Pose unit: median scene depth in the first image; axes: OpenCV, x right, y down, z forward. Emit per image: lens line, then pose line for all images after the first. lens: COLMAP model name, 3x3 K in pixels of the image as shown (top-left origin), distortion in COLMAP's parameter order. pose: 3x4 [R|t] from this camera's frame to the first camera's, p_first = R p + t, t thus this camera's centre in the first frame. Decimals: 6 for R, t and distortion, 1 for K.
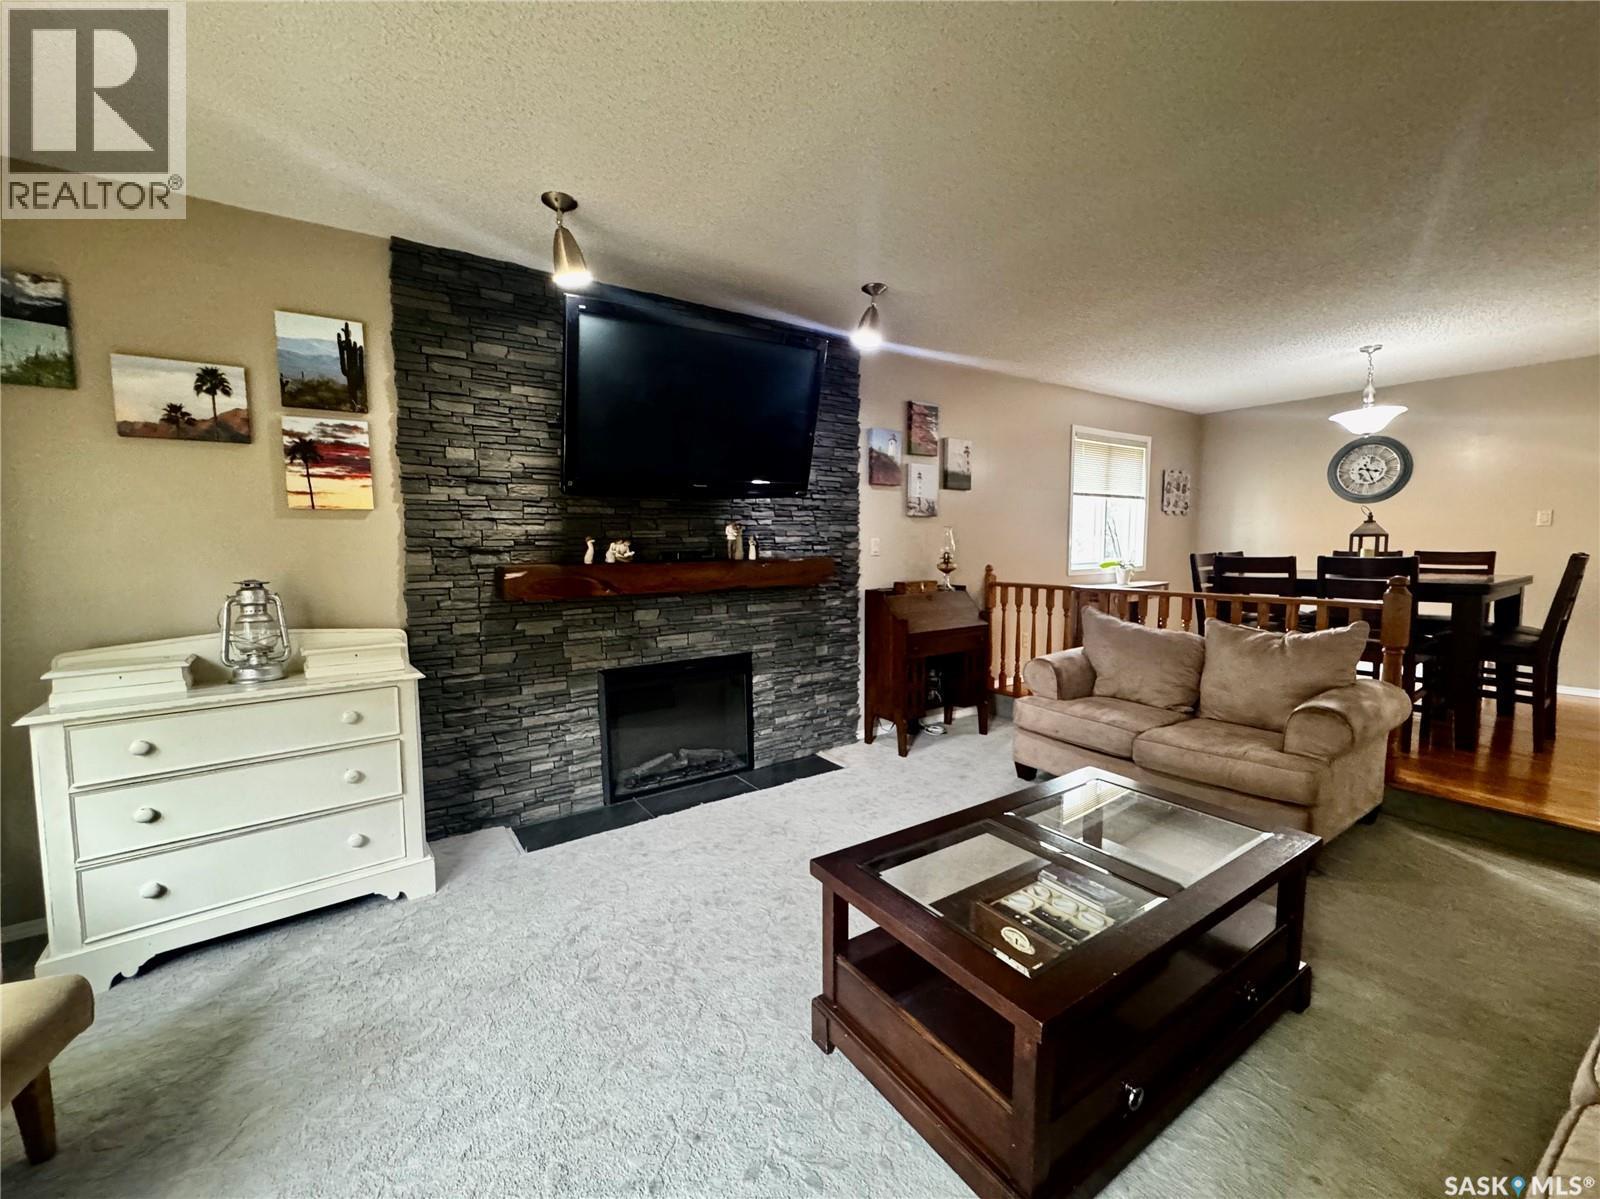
lens RADIAL K [[649.8, 0, 800.0], [0, 649.8, 599.5], [0, 0, 1]] dist [-0.000657, 0.000083]
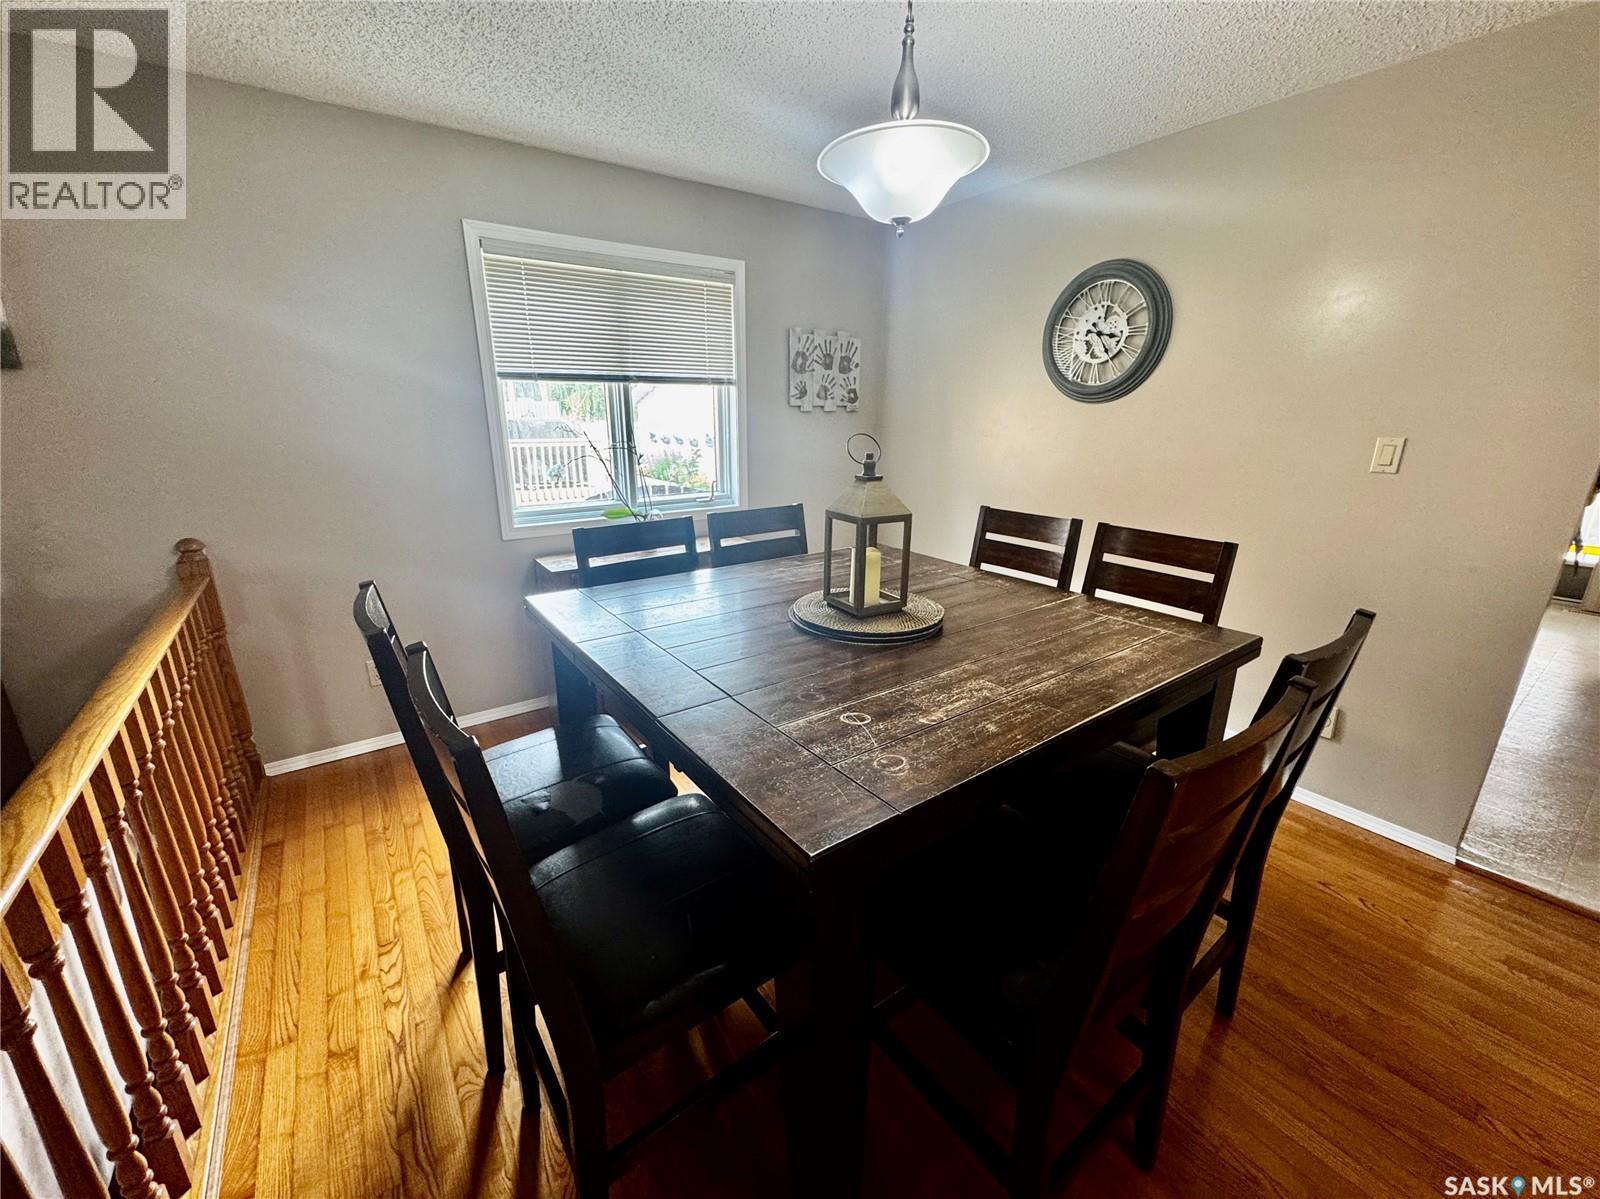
lens RADIAL K [[649.8, 0, 800.0], [0, 649.8, 599.5], [0, 0, 1]] dist [-0.000657, 0.000083]
pose [[0.999718, 0.008644, 0.022137, 0.881444], [-0.012884, 0.979873, 0.199208, -0.134131], [-0.019970, -0.199437, 0.979707, 0.659333]]
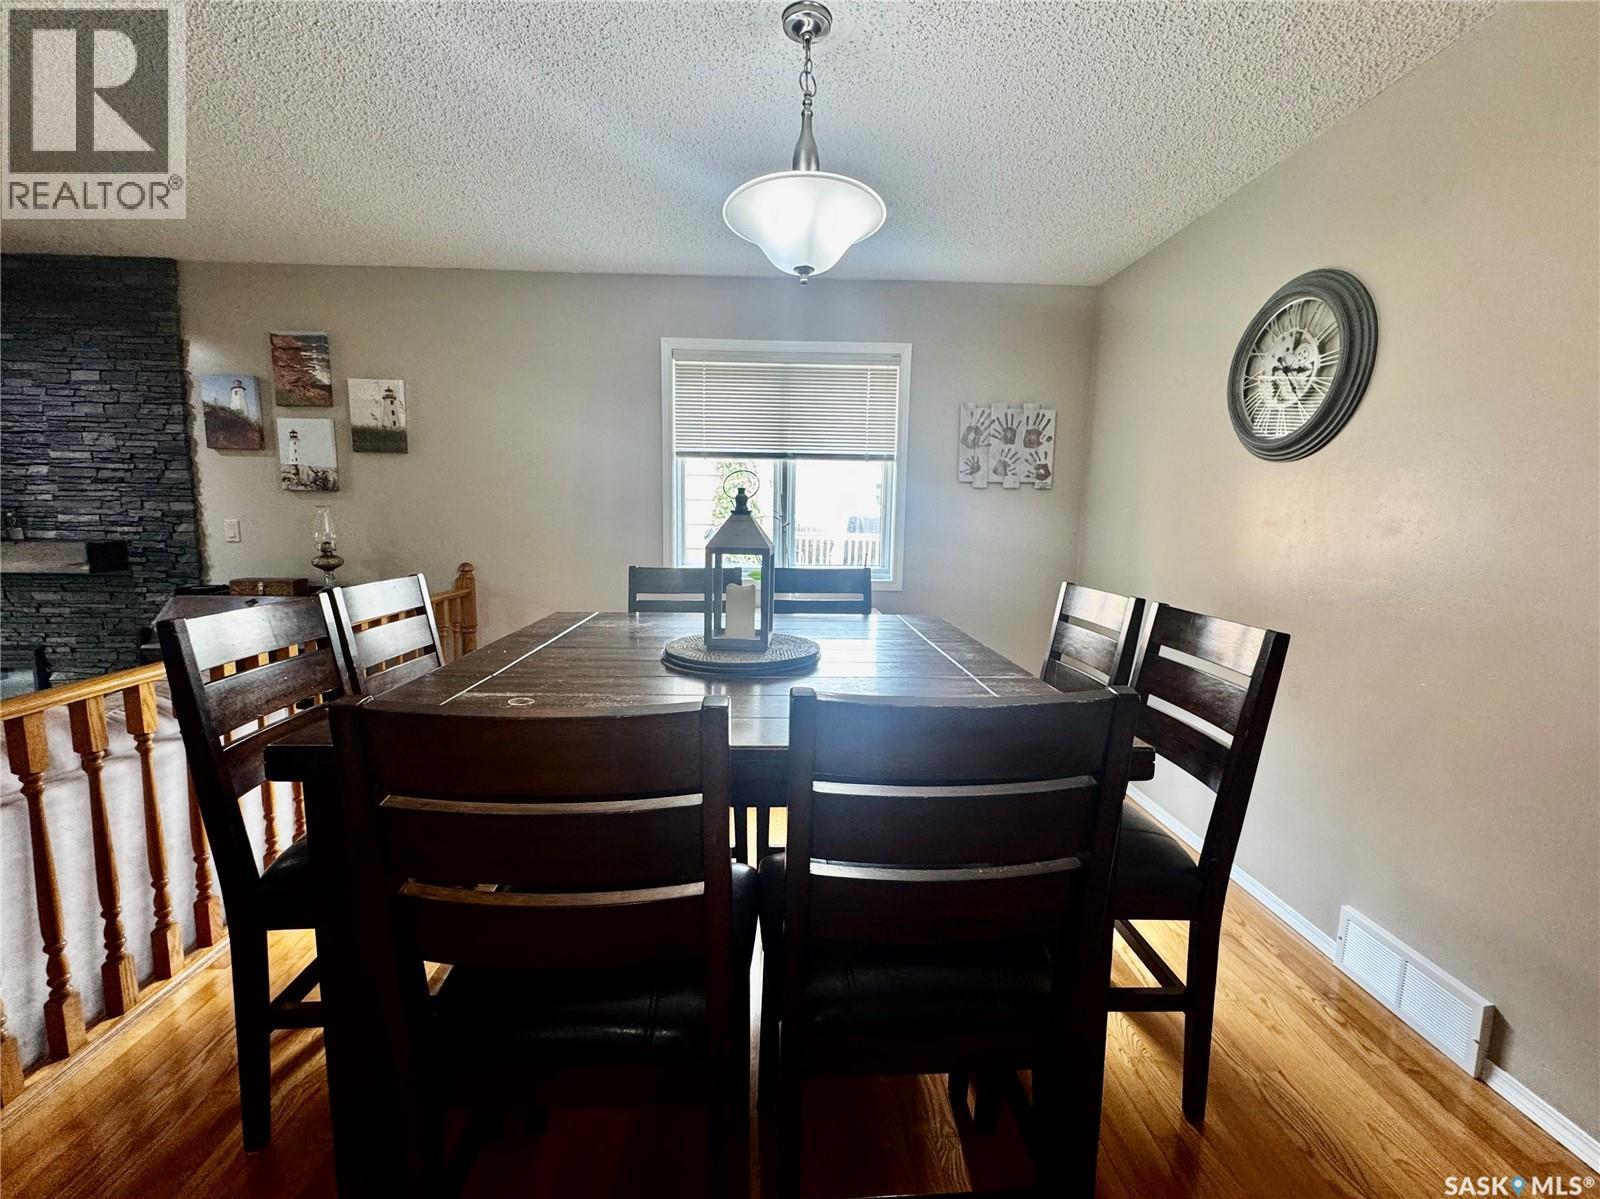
lens RADIAL K [[674.2, 0, 800.0], [0, 674.2, 599.5], [0, 0, 1]] dist [-0.003252, -0.000033]
pose [[0.841137, 0.092164, -0.532911, 1.192238], [-0.071348, 0.995670, 0.059582, -0.101703], [0.536095, -0.012094, 0.844071, 0.733077]]
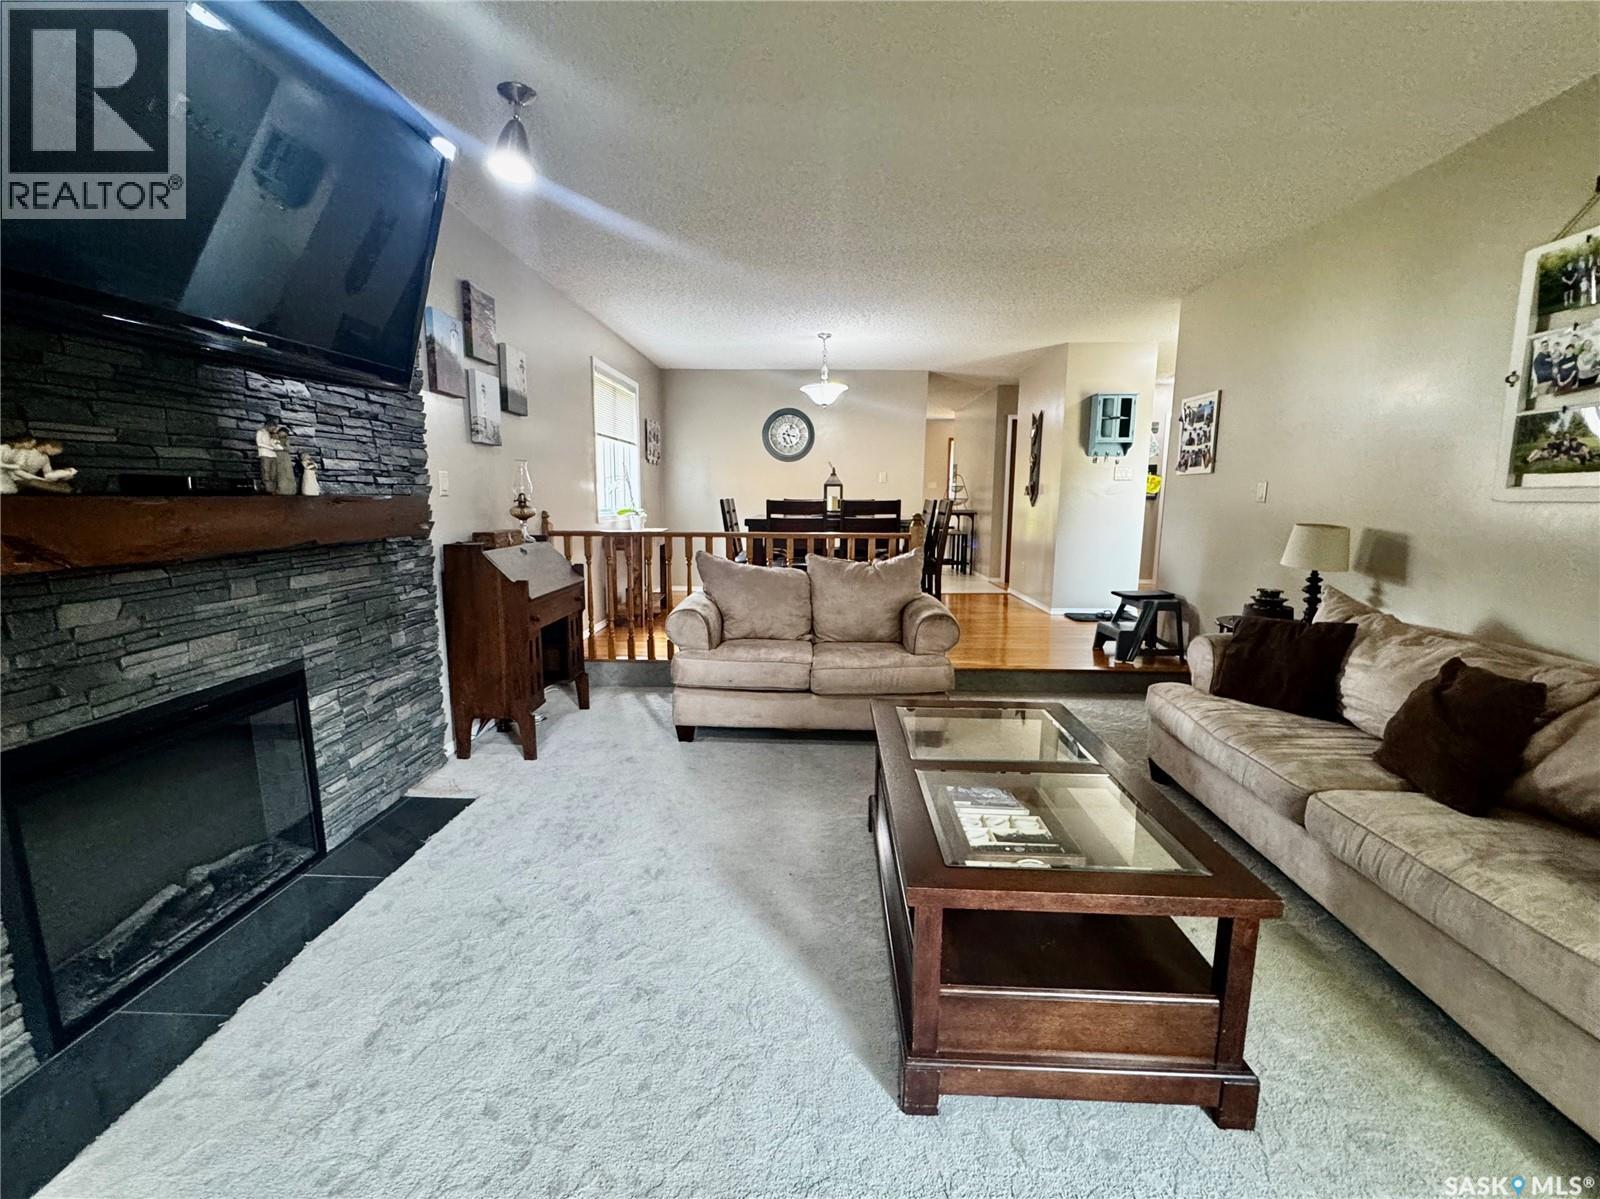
lens RADIAL K [[674.2, 0, 800.0], [0, 674.2, 599.5], [0, 0, 1]] dist [-0.003252, -0.000033]
pose [[0.594533, -0.107907, 0.796798, -0.265013], [0.057808, 0.994126, 0.091497, -0.000328], [-0.801990, -0.008337, 0.597279, 0.272931]]
